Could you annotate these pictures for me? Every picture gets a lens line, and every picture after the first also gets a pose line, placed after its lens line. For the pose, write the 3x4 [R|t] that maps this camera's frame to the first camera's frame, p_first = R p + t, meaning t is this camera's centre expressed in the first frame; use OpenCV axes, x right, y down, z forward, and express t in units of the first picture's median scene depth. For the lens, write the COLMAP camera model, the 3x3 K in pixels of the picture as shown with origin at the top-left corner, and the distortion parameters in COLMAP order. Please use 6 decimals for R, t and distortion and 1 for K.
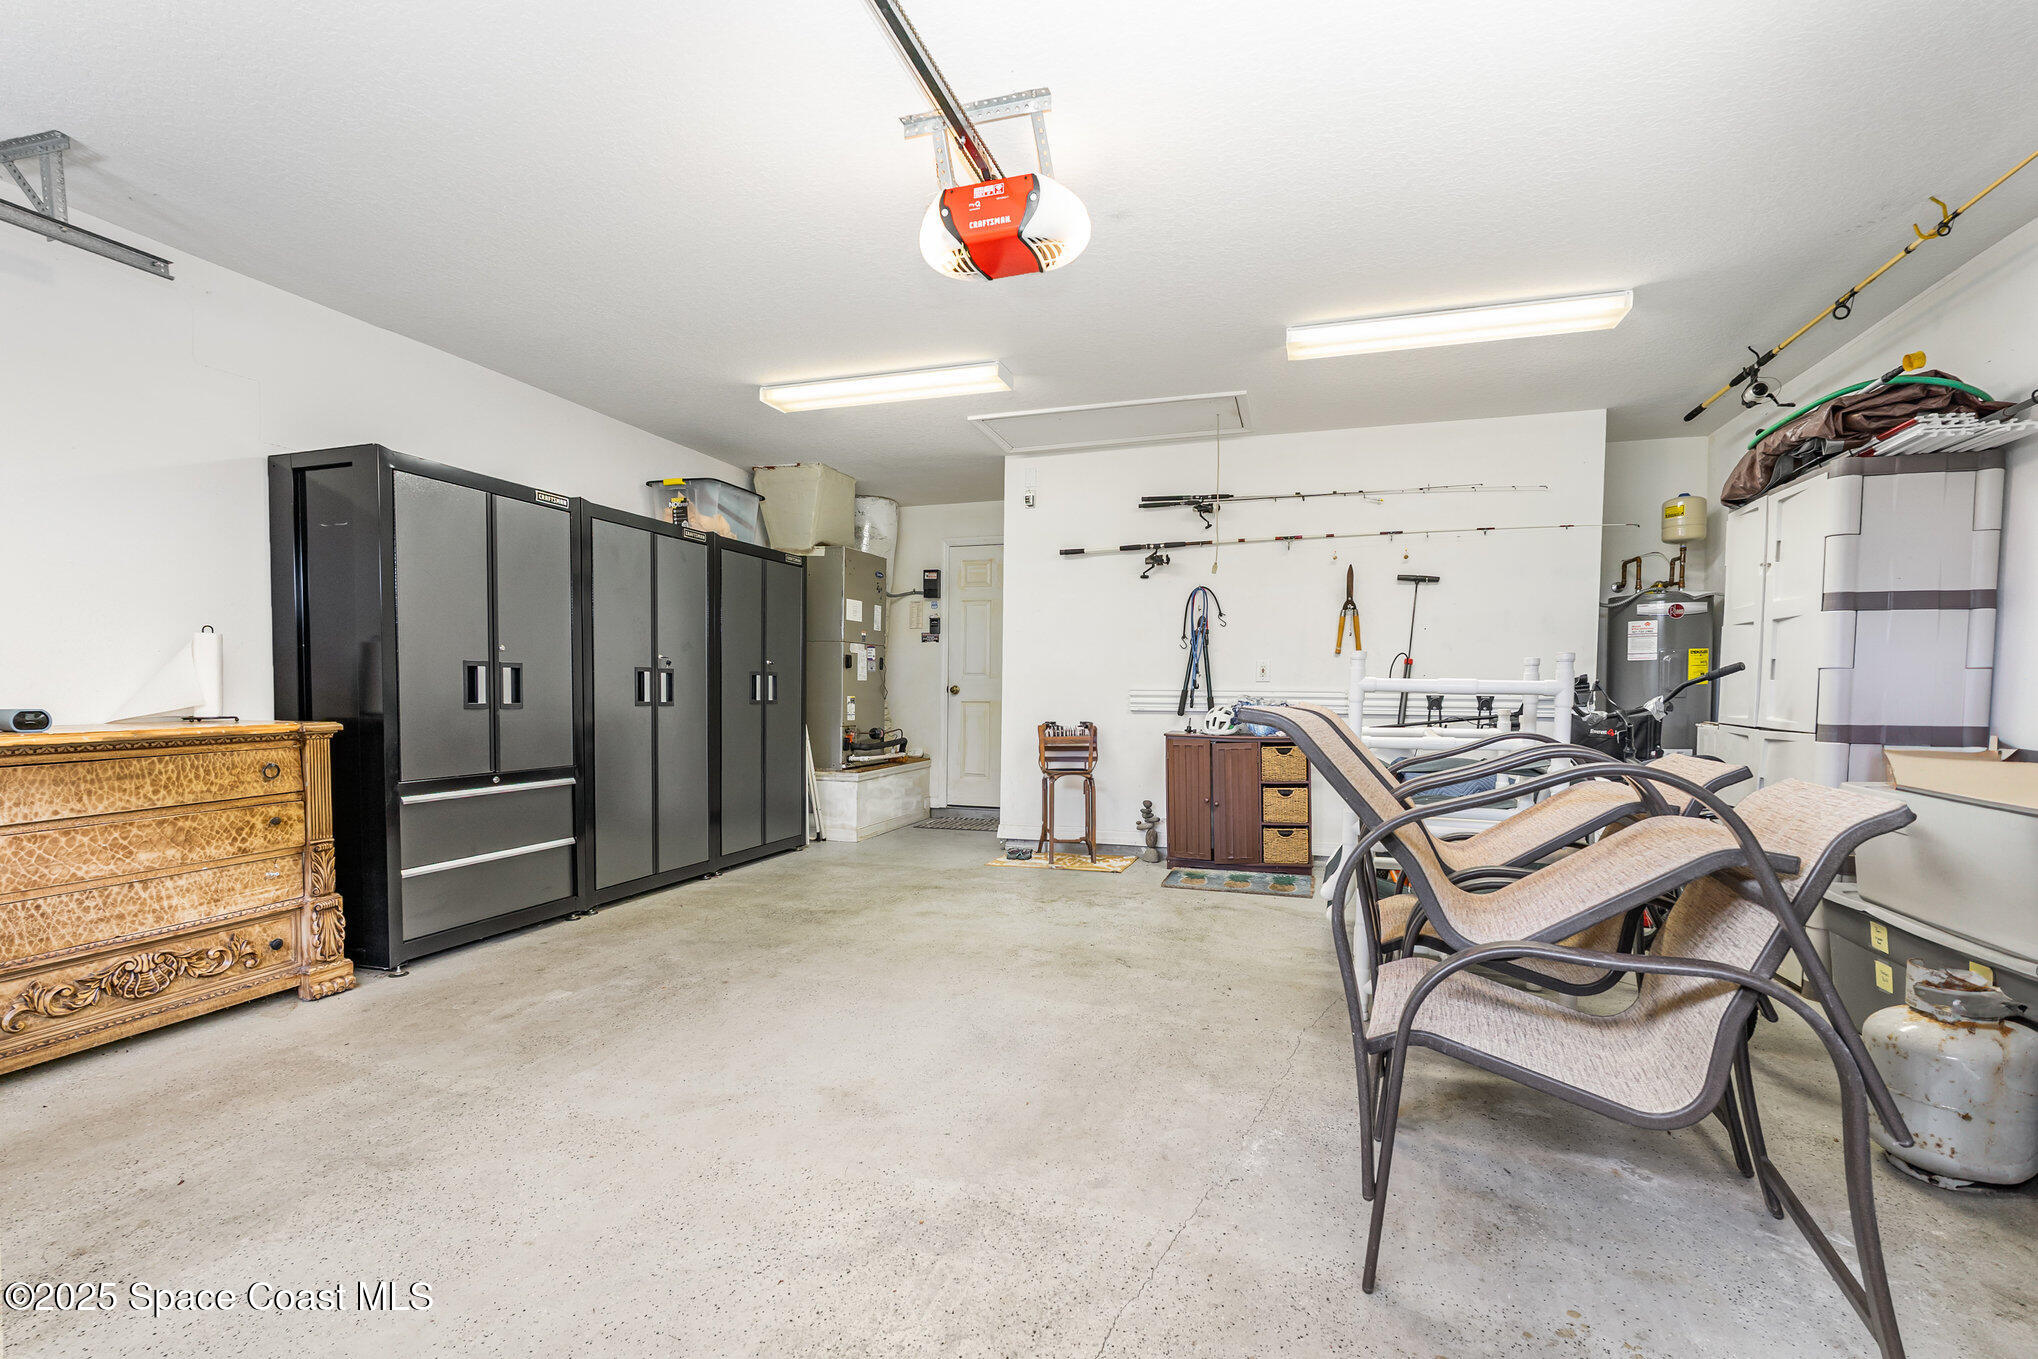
lens RADIAL K [[914.9, 0, 1021.9], [0, 914.9, 671.5], [0, 0, 1]] dist [-0.002801, 0.000199]
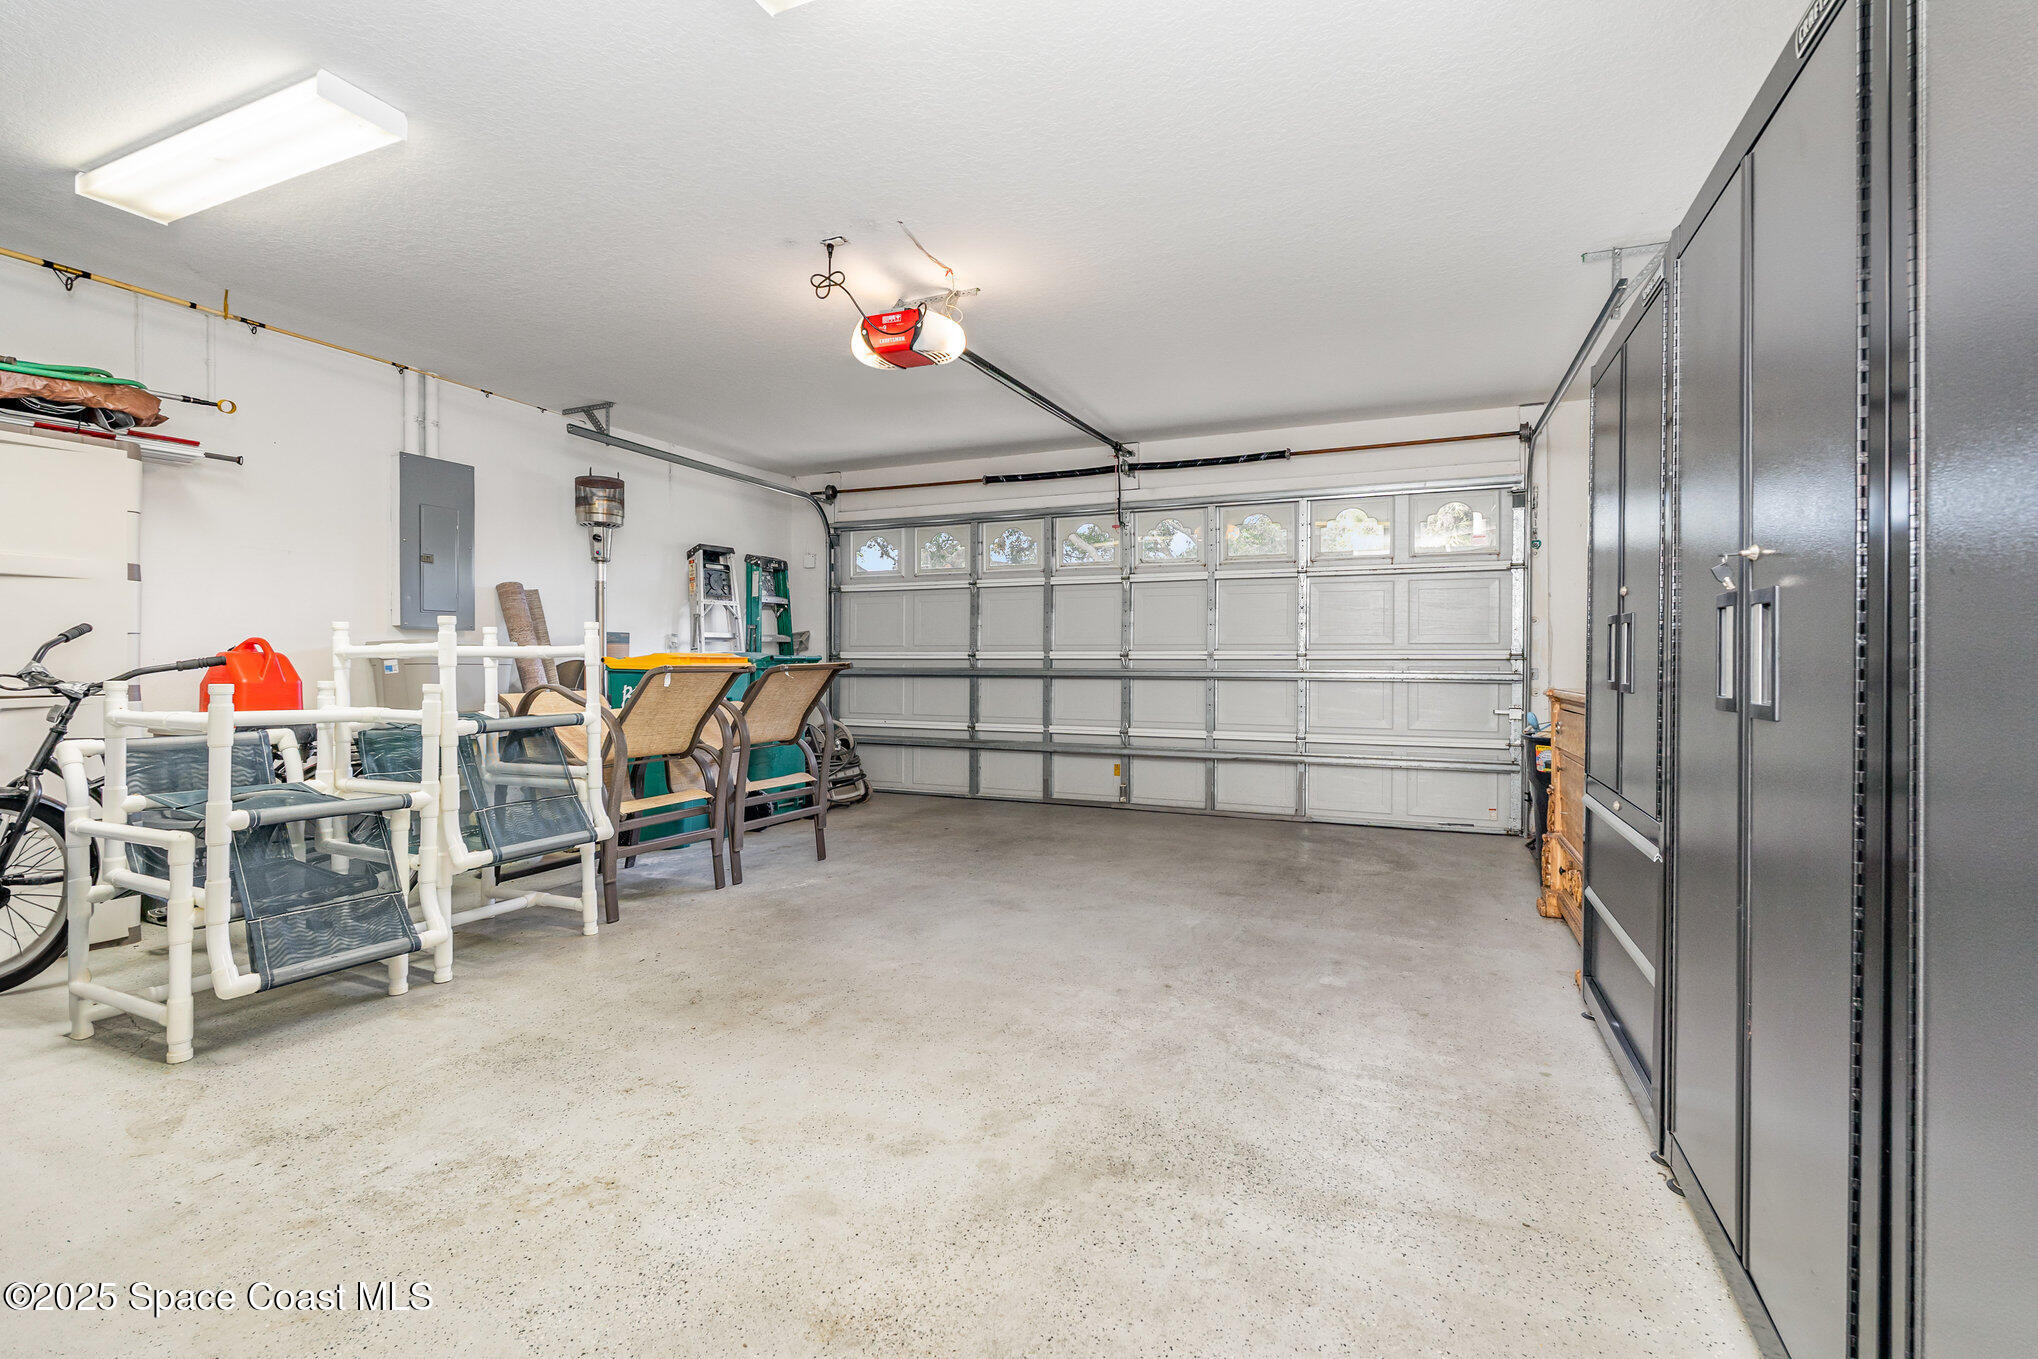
lens RADIAL K [[914.9, 0, 1021.9], [0, 914.9, 671.5], [0, 0, 1]] dist [-0.002801, 0.000199]
pose [[-0.994968, -0.005239, 0.100053, -0.220699], [-0.005671, 0.999976, -0.004036, 0.030200], [-0.100030, -0.004583, -0.994974, 1.554081]]
